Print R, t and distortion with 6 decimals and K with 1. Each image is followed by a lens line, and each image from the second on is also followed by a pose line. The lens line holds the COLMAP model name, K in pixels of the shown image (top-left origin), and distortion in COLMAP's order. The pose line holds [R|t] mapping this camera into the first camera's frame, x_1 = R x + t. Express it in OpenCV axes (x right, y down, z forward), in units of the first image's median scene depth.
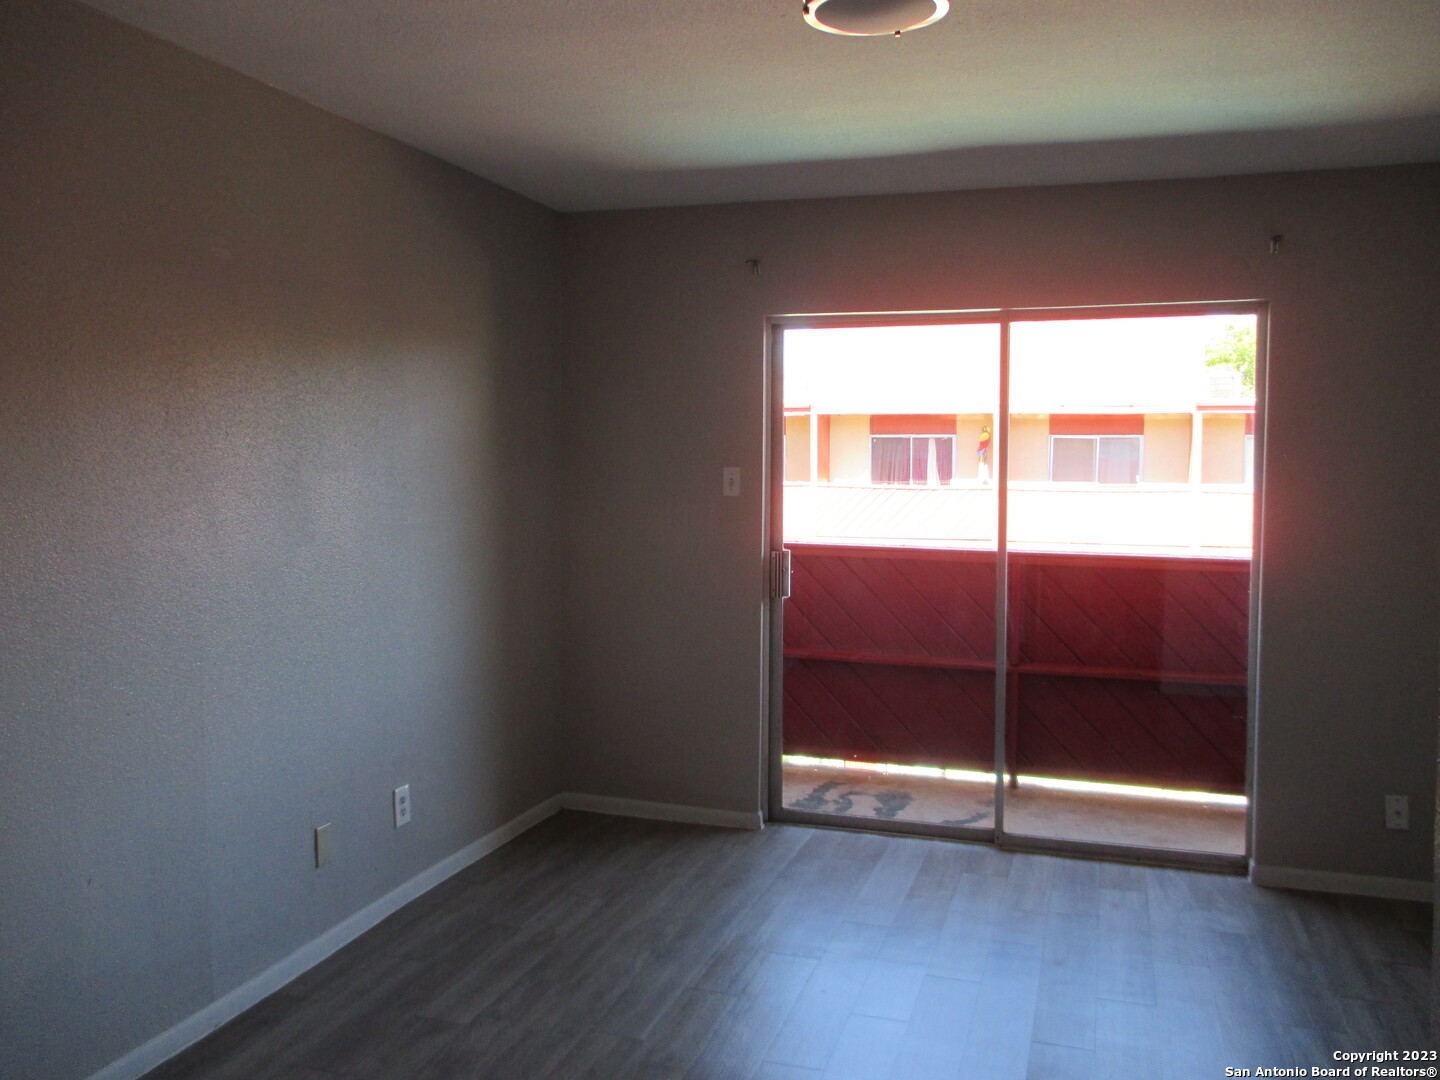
lens RADIAL K [[1190.2, 0, 716.8], [0, 1190.2, 539.7], [0, 0, 1]] dist [-0.024581, 0.009289]
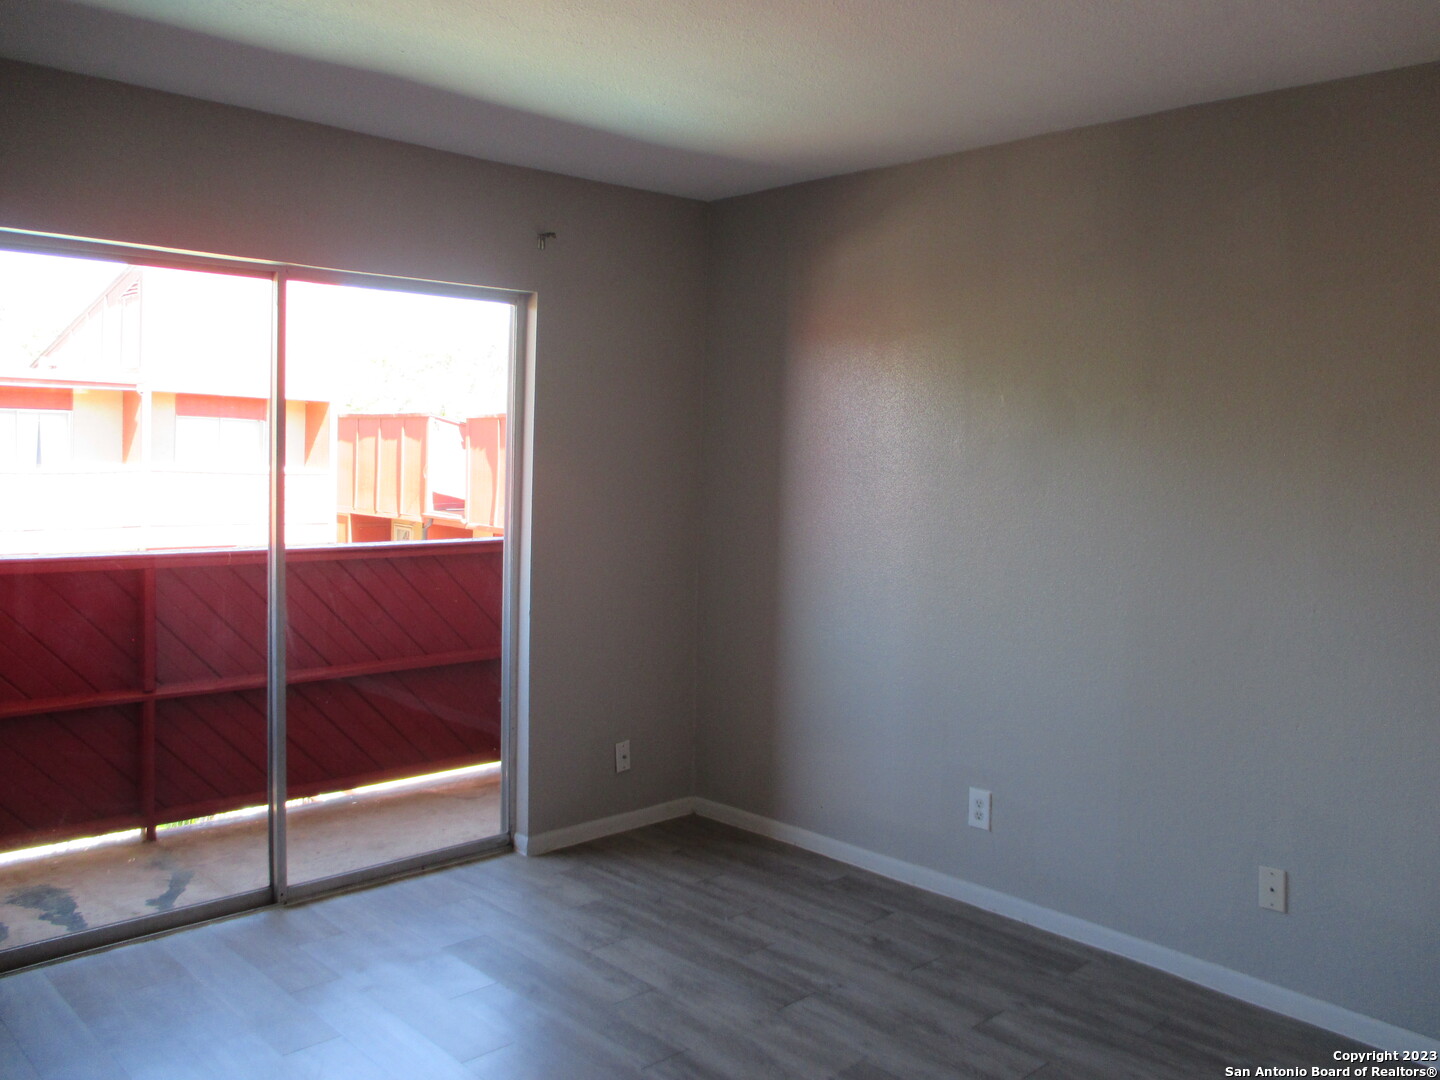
lens RADIAL K [[1190.2, 0, 717.4], [0, 1190.2, 536.5], [0, 0, 1]] dist [-0.024581, 0.009289]
pose [[0.476850, -0.058754, 0.877019, -0.349716], [0.044022, 0.998108, 0.042931, -0.025284], [-0.877882, 0.018137, 0.478534, 0.335811]]
